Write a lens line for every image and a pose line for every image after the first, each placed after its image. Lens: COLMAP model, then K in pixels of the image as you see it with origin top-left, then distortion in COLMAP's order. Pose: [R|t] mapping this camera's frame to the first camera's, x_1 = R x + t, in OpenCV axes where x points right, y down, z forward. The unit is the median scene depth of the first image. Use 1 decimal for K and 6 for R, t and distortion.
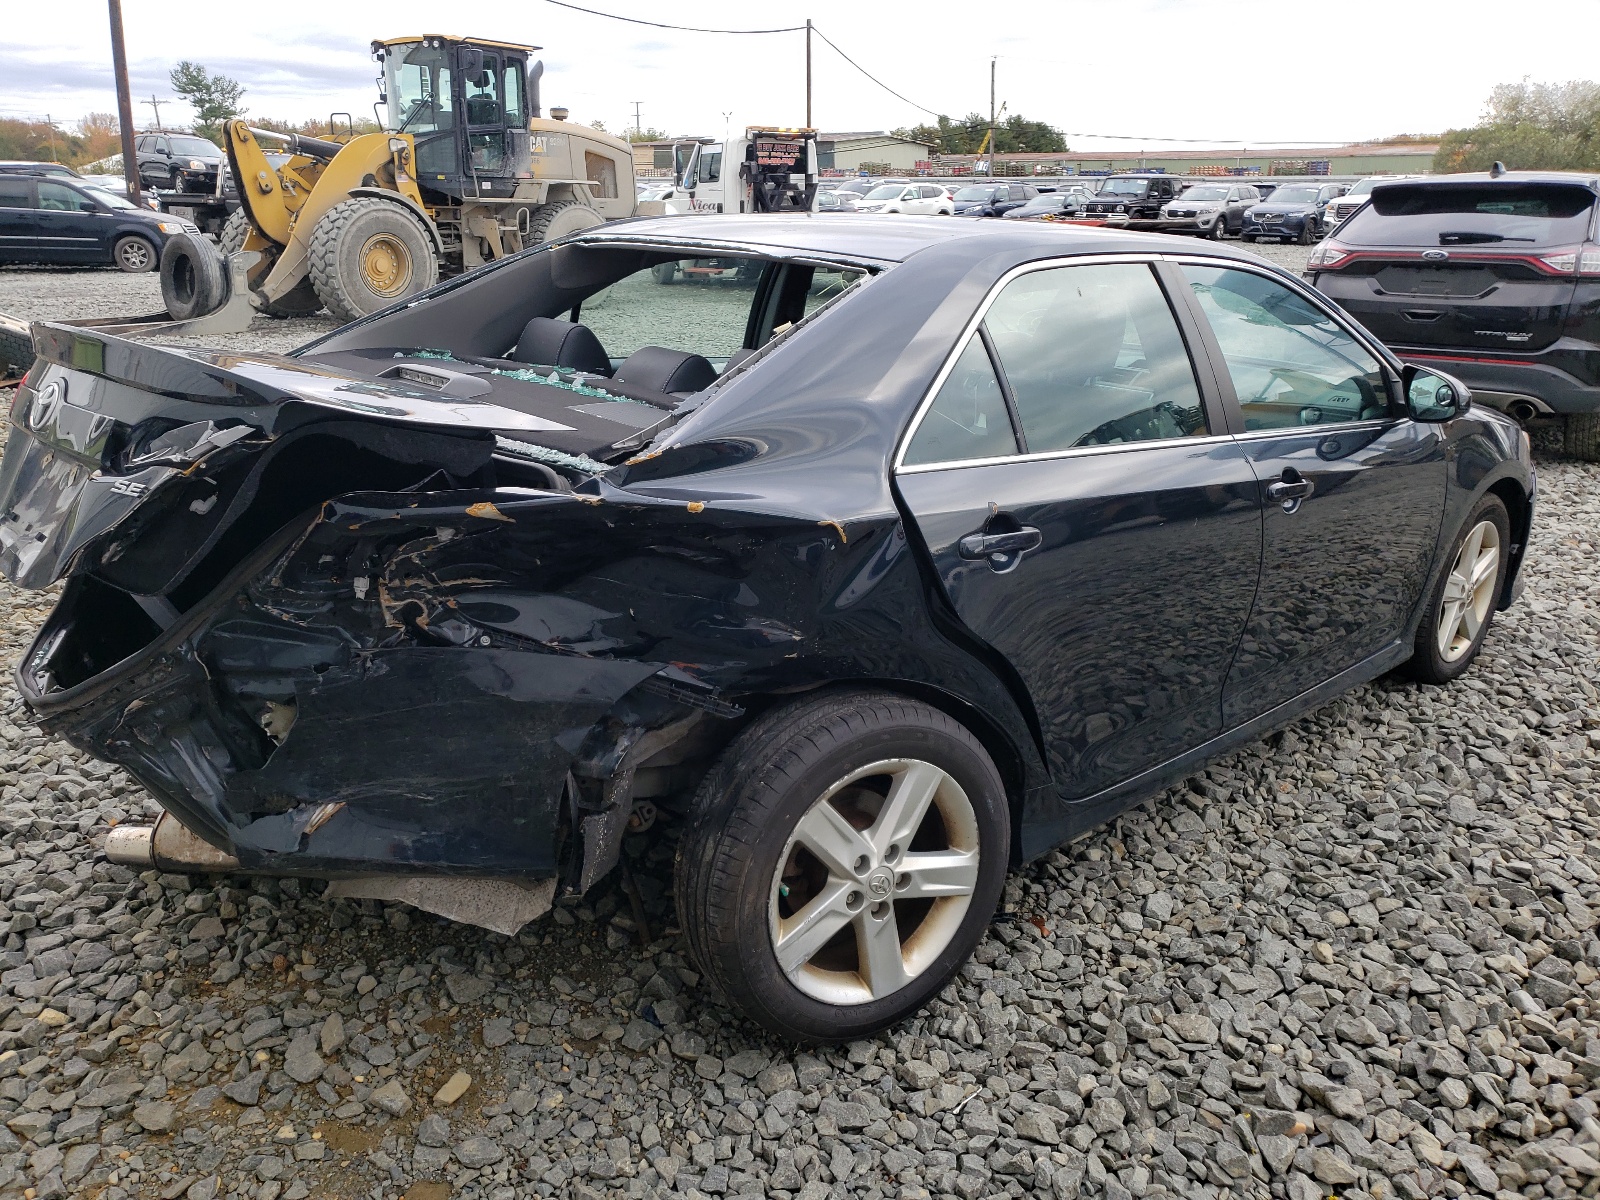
lens RADIAL K [[1221.6, 0, 802.1], [0, 1221.6, 586.3], [0, 0, 1]] dist [0.029330, -0.013243]
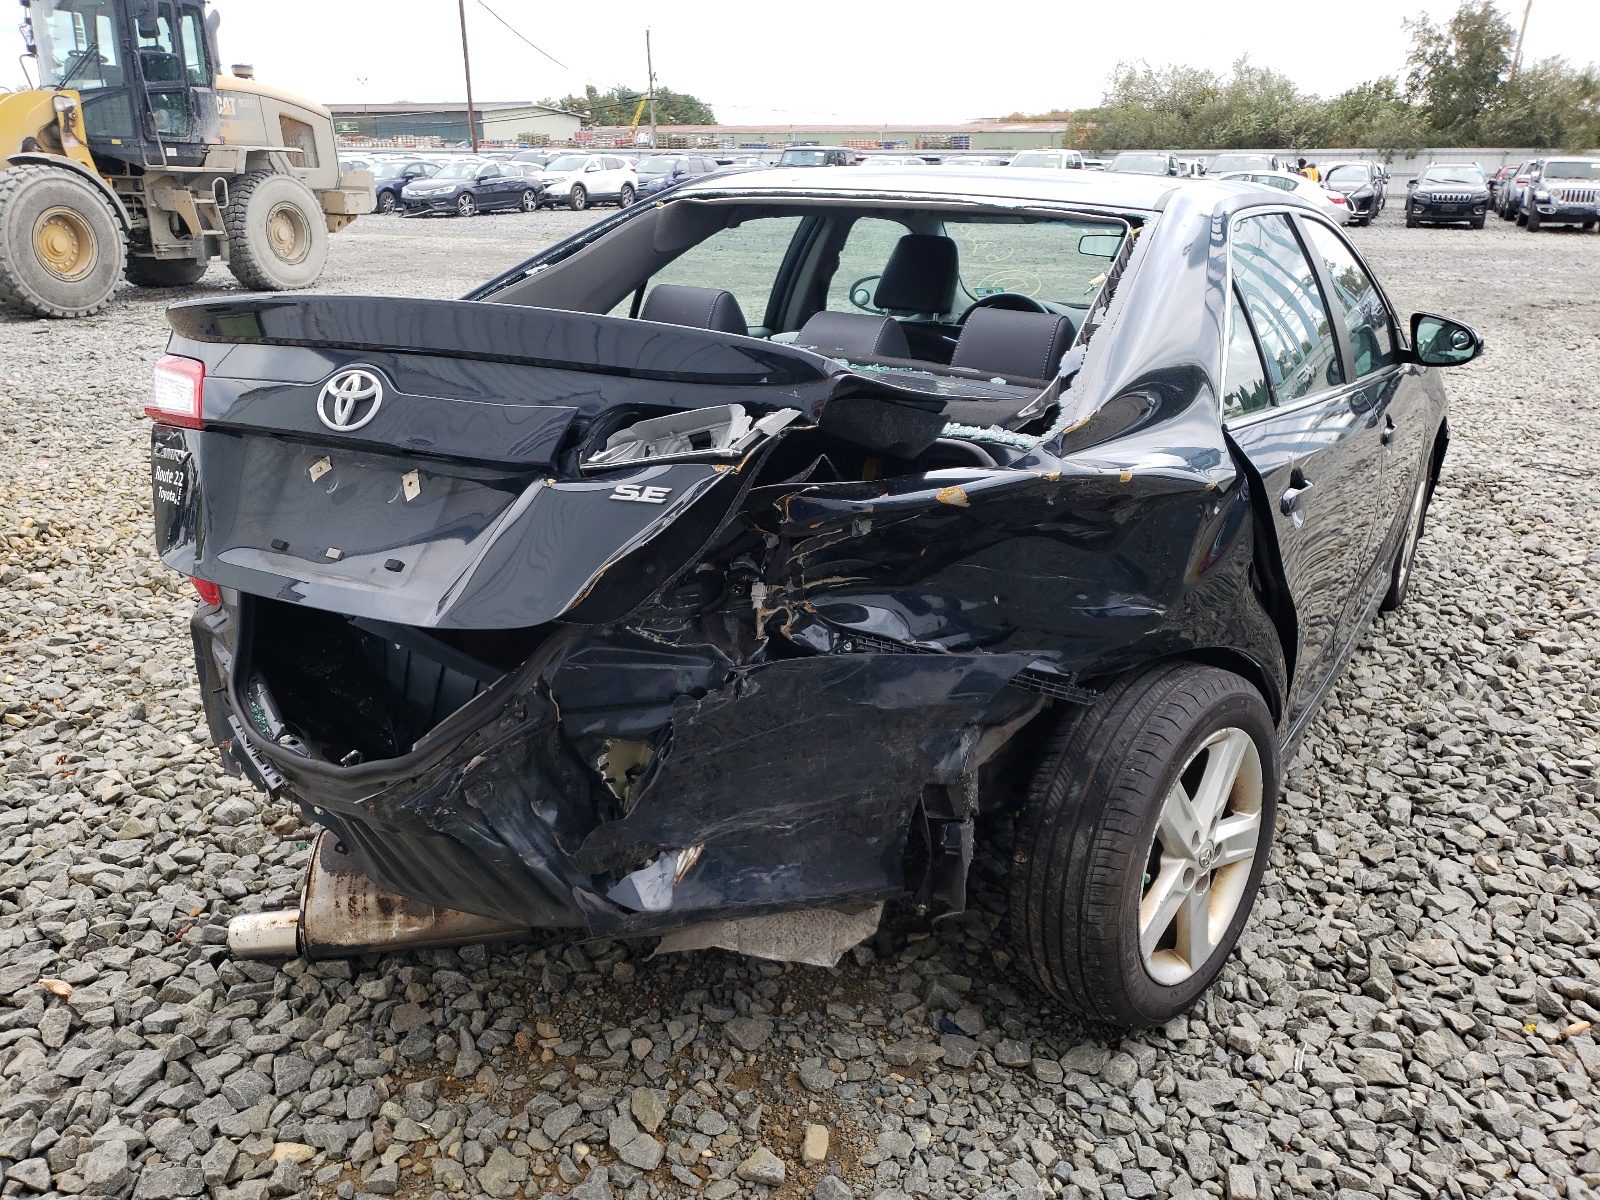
lens RADIAL K [[1221.6, 0, 798.7], [0, 1221.6, 614.1], [0, 0, 1]] dist [0.029330, -0.013243]
pose [[0.966256, -0.089057, 0.241700, -0.398123], [0.079409, 0.995618, 0.049387, -0.019477], [-0.245039, -0.028527, 0.969093, 0.117652]]
